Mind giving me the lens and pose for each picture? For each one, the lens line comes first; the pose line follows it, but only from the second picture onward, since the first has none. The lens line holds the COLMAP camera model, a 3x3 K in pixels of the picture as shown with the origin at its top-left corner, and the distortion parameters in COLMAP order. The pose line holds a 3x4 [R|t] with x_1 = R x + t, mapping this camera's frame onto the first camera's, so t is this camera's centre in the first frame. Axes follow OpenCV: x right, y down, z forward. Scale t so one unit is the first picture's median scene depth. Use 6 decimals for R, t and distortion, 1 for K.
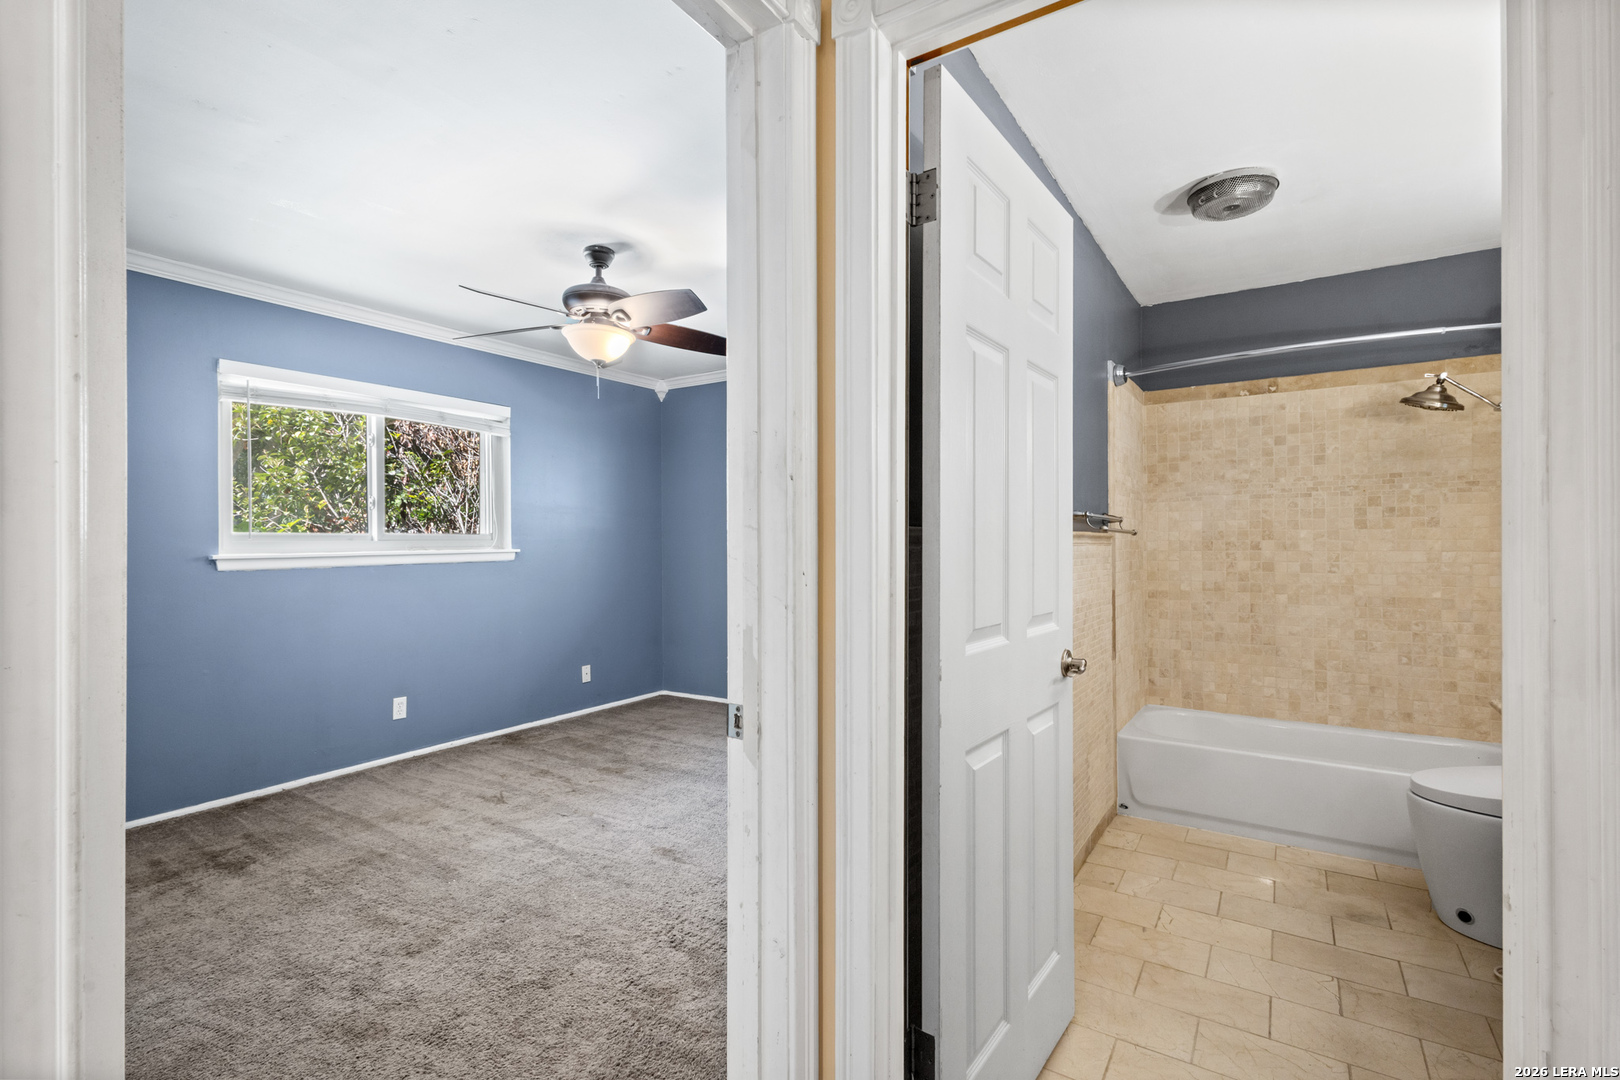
lens RADIAL K [[752.4, 0, 806.7], [0, 752.4, 545.5], [0, 0, 1]] dist [0.009675, -0.003071]
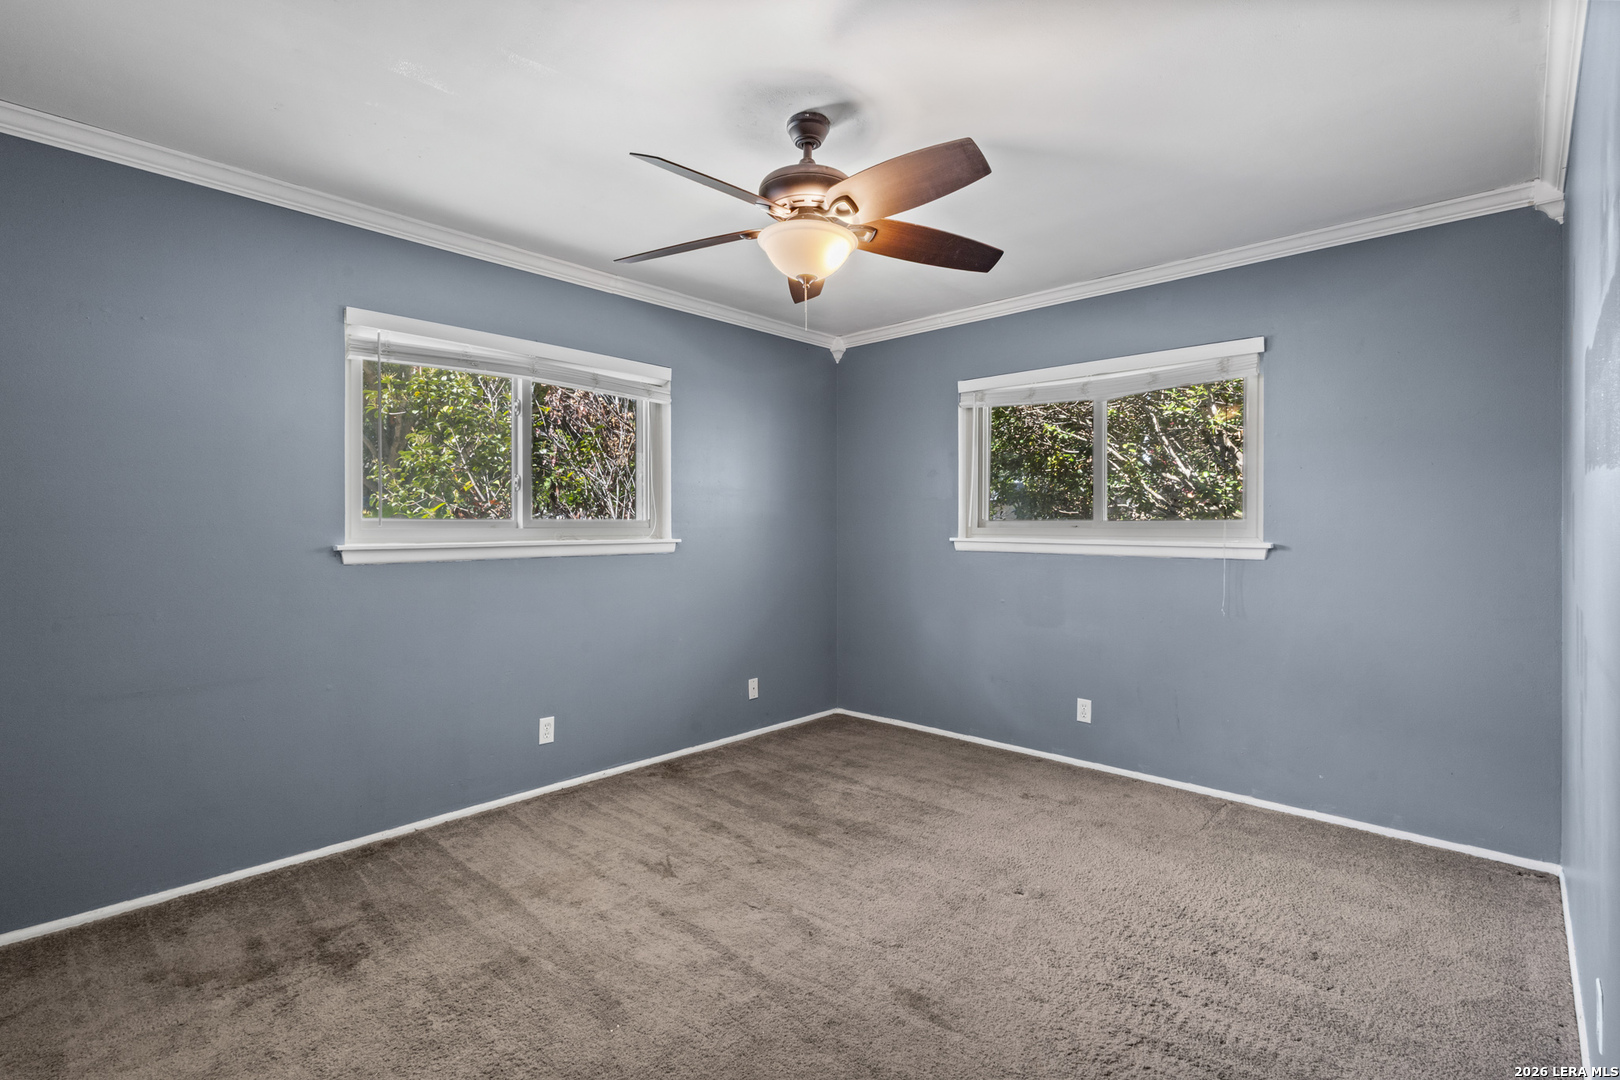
lens RADIAL K [[752.4, 0, 792.3], [0, 752.4, 535.6], [0, 0, 1]] dist [0.009675, -0.003071]
pose [[0.983446, 0.007358, -0.181053, -0.146008], [-0.006642, 0.999968, 0.004559, -0.004409], [0.181080, -0.003281, 0.983463, 0.272978]]
